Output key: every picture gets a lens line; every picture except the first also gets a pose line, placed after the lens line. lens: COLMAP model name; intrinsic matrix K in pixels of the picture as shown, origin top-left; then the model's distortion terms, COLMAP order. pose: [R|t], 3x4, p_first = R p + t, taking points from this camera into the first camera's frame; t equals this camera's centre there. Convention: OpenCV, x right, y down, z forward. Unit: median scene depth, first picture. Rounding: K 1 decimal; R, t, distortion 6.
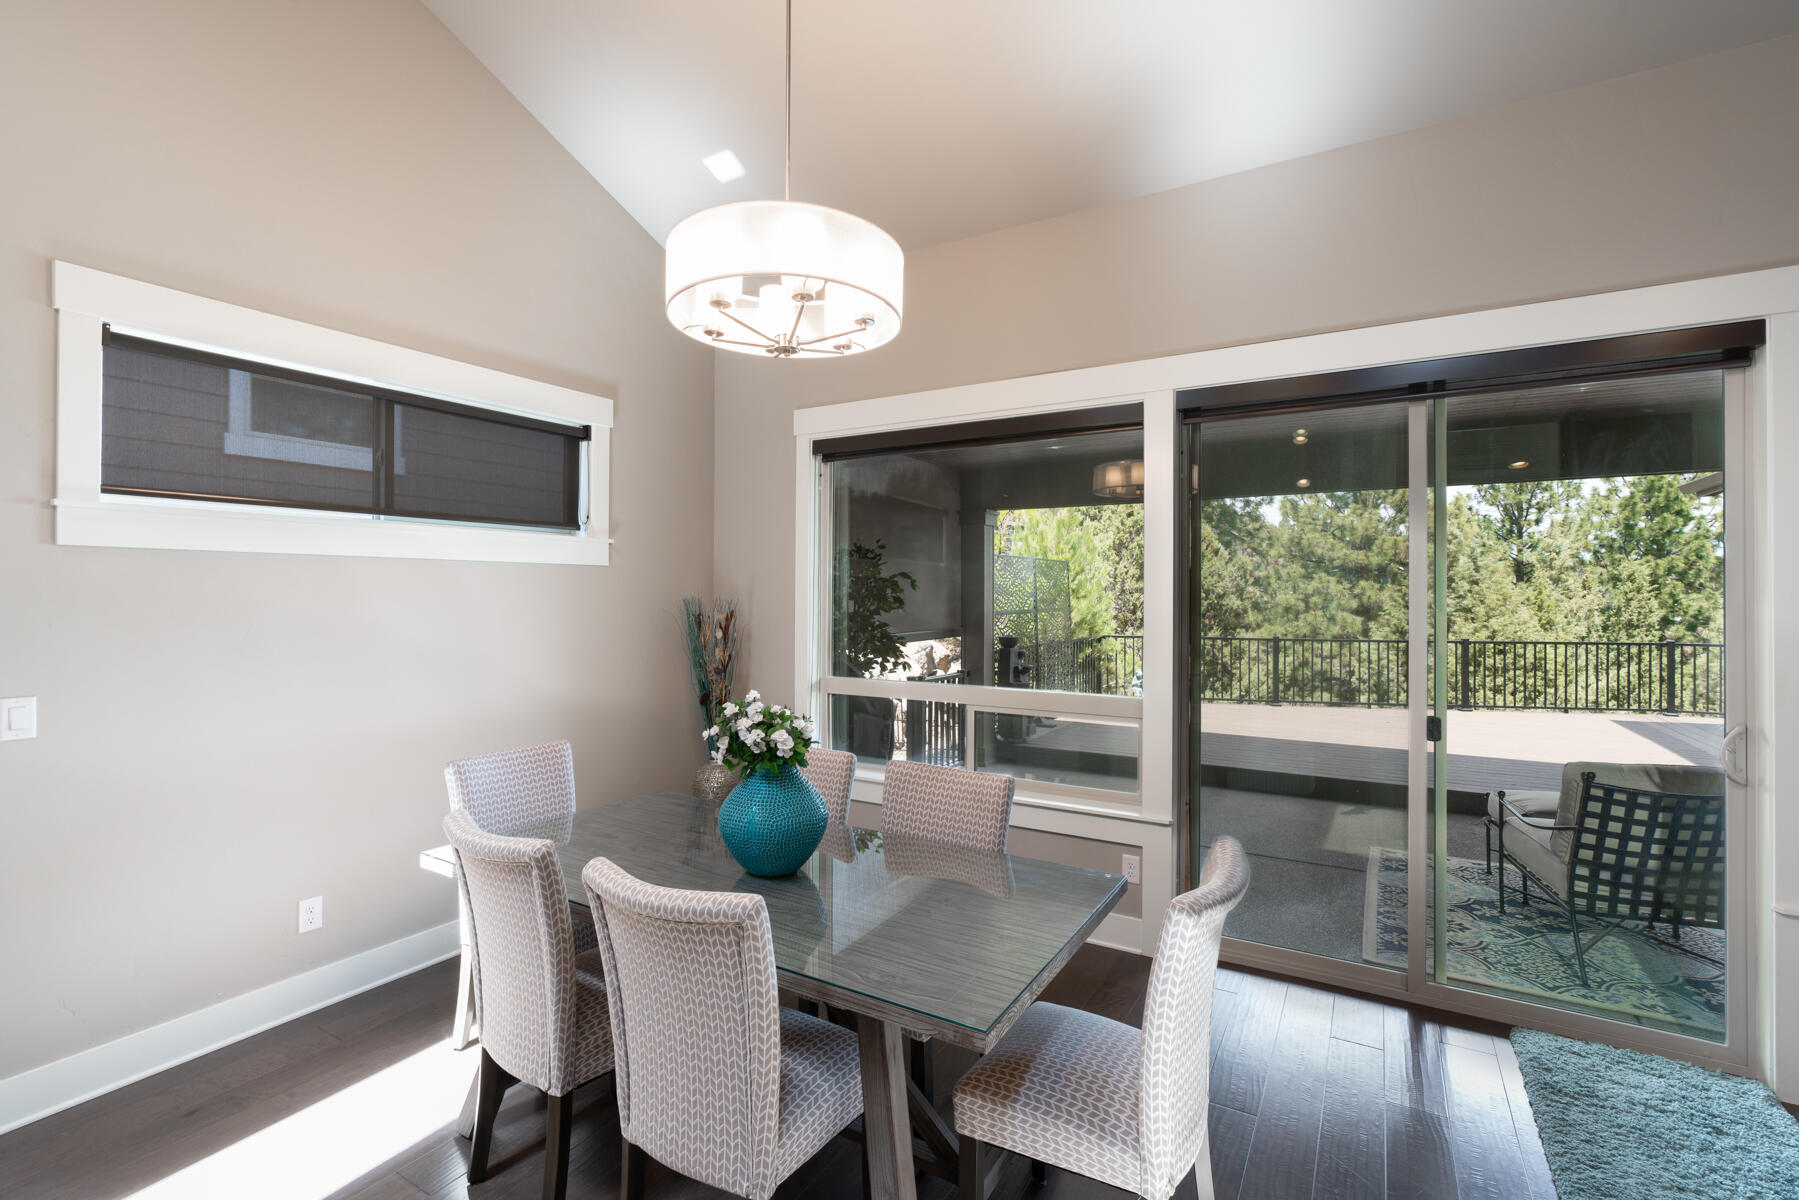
lens RADIAL K [[806.9, 0, 900.2], [0, 806.9, 590.6], [0, 0, 1]] dist [-0.004220, 0.001250]
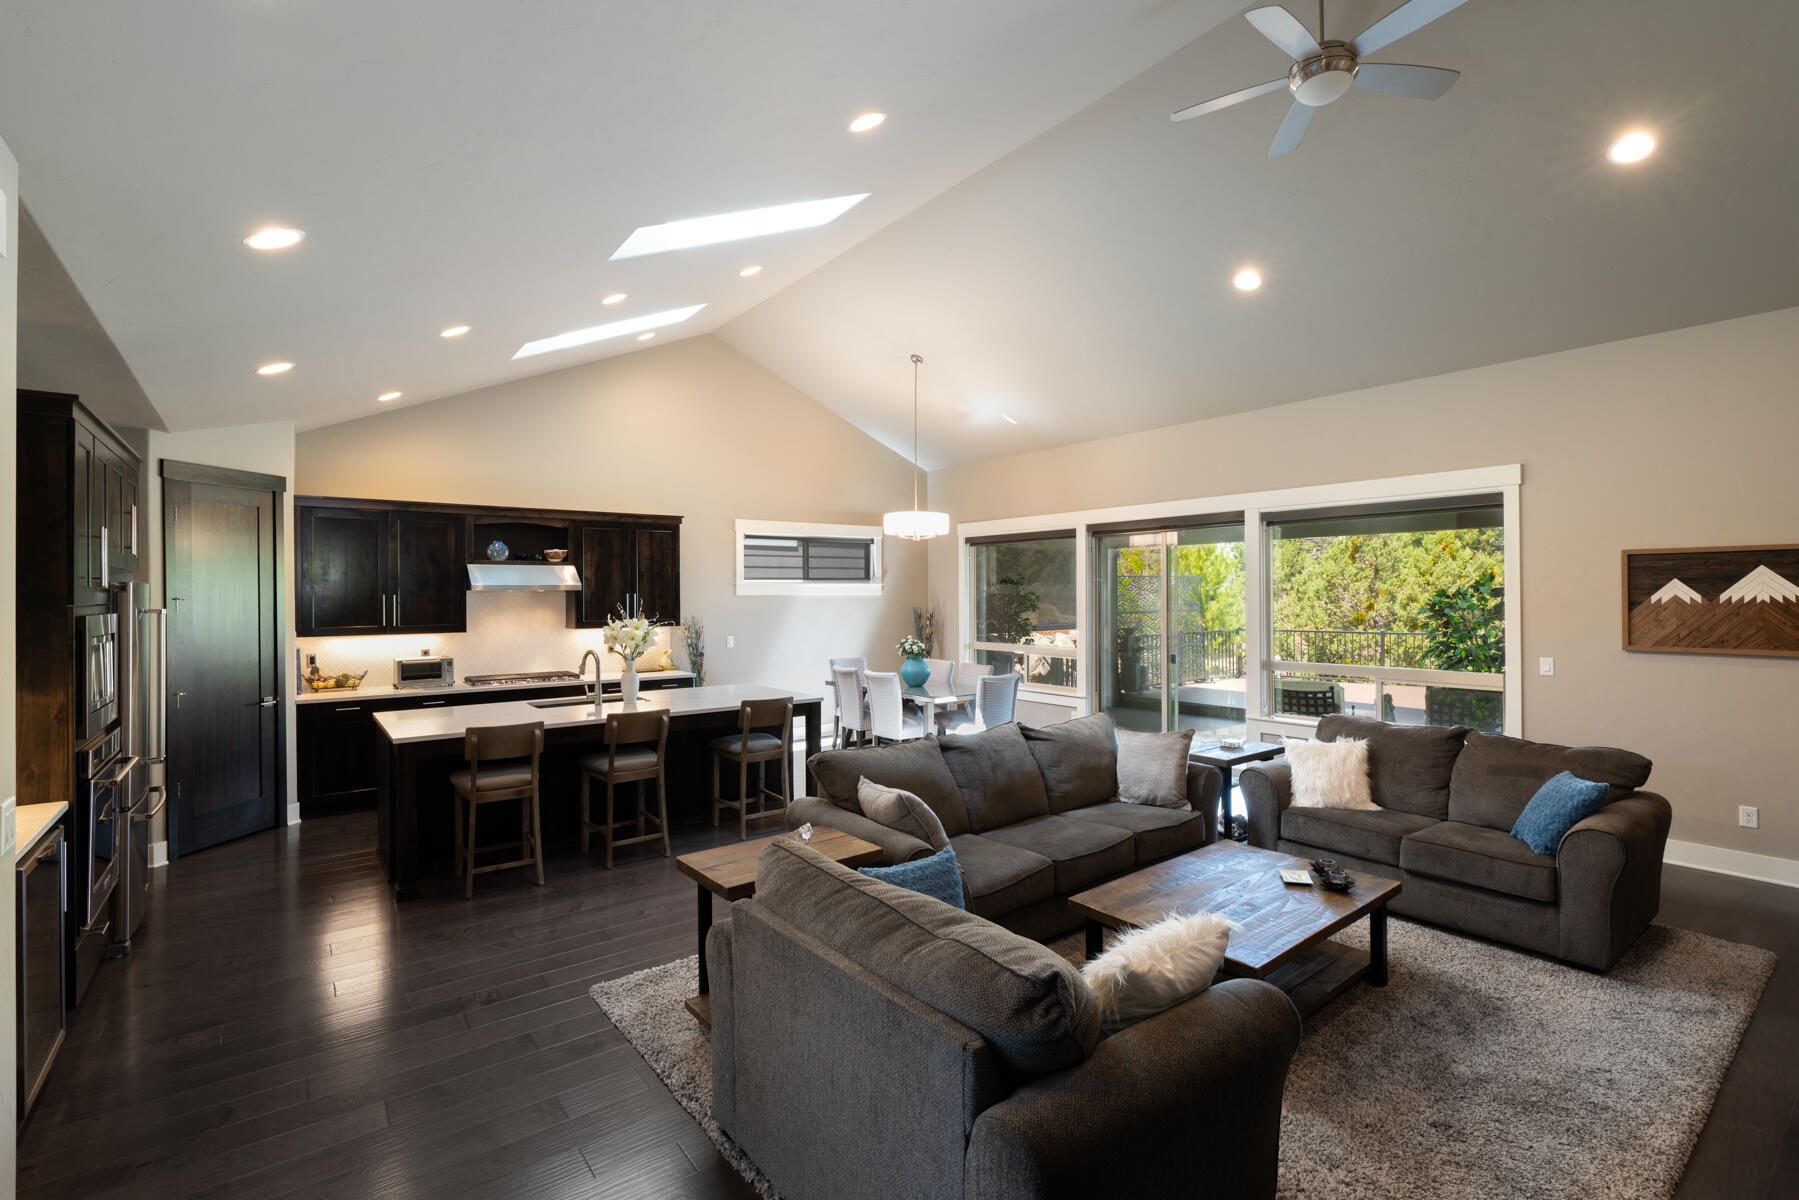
lens RADIAL K [[806.9, 0, 900.2], [0, 806.9, 590.6], [0, 0, 1]] dist [-0.004220, 0.001250]
pose [[0.929050, -0.010285, -0.369810, 0.627446], [0.010327, 0.999945, -0.001868, -0.036350], [0.369809, -0.002084, 0.929106, -1.320216]]
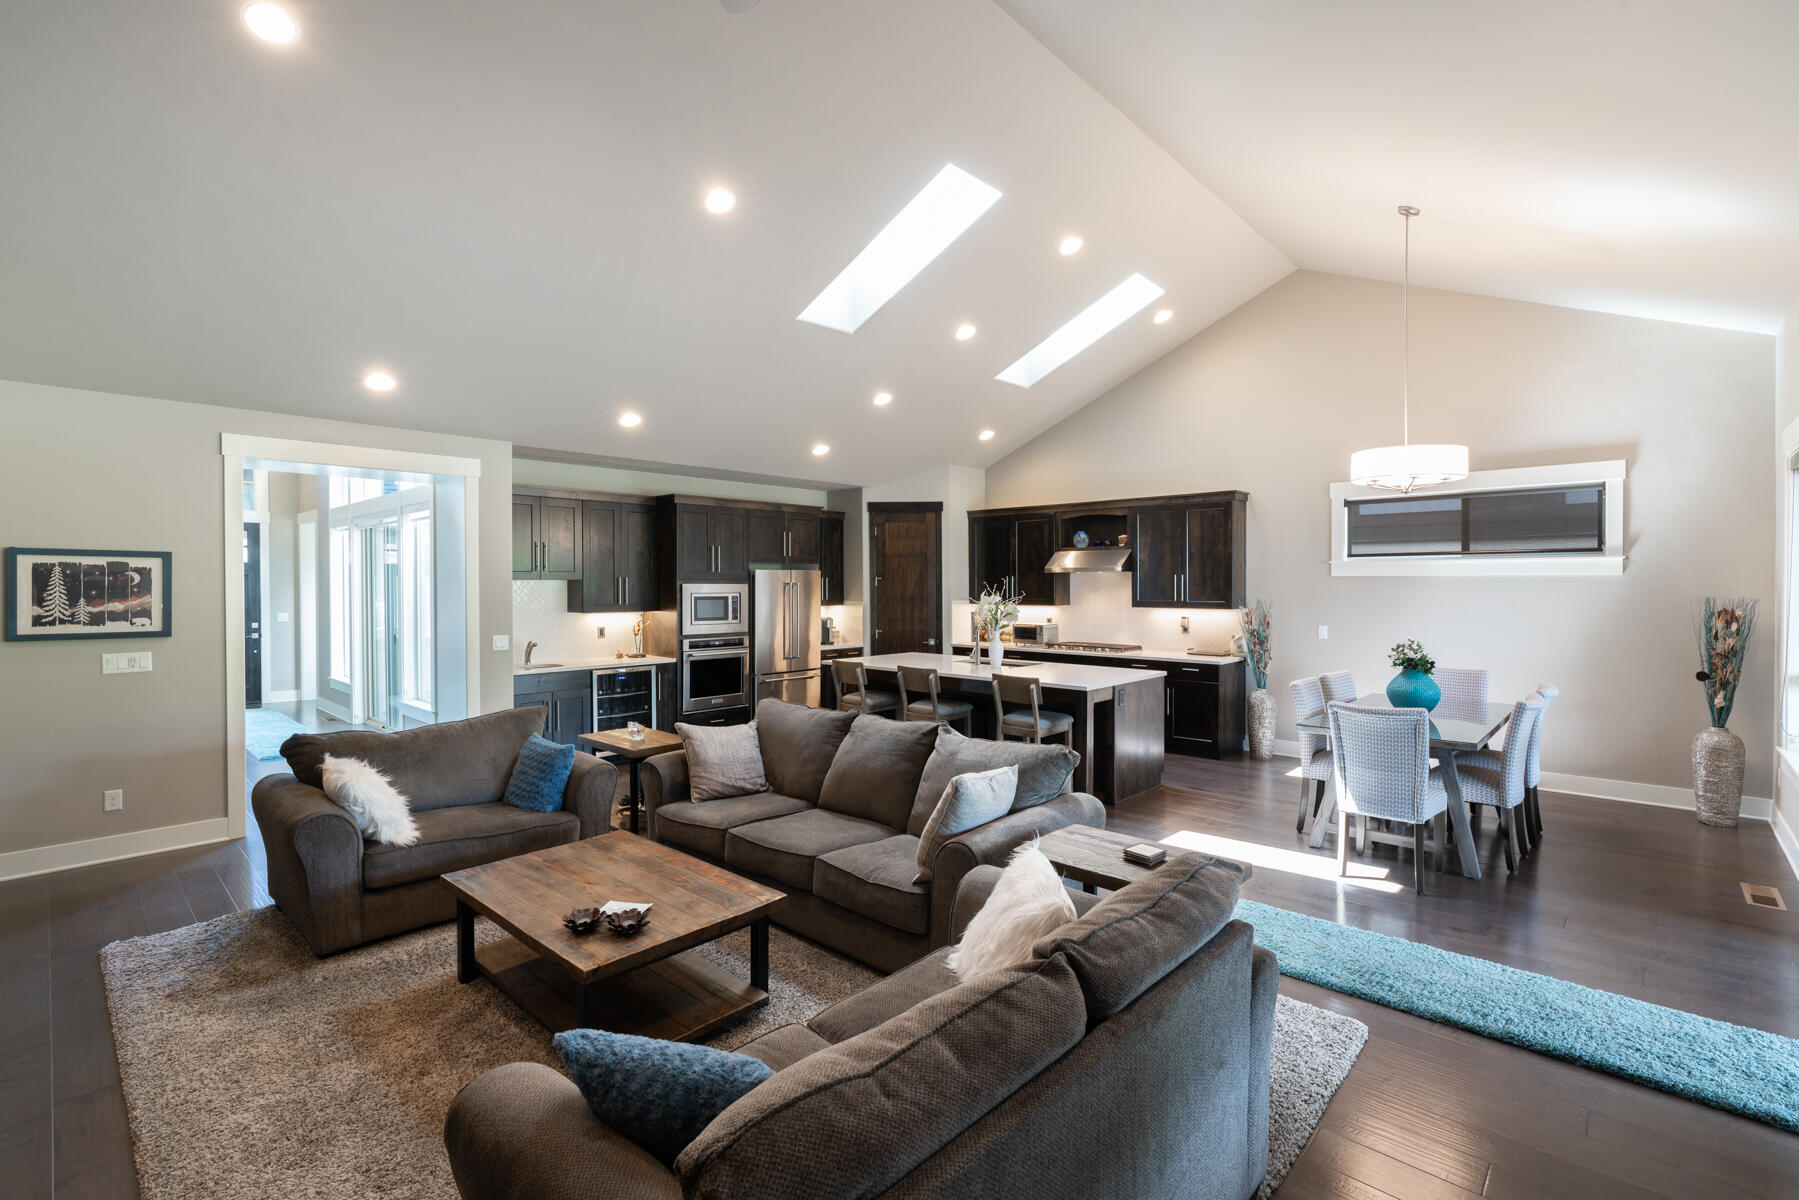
lens RADIAL K [[806.9, 0, 900.2], [0, 806.9, 590.6], [0, 0, 1]] dist [-0.004220, 0.001250]
pose [[-0.216685, 0.008464, -0.976205, 1.333557], [0.004721, 0.999960, 0.007622, -0.019945], [0.976230, -0.002957, -0.216716, -0.030363]]
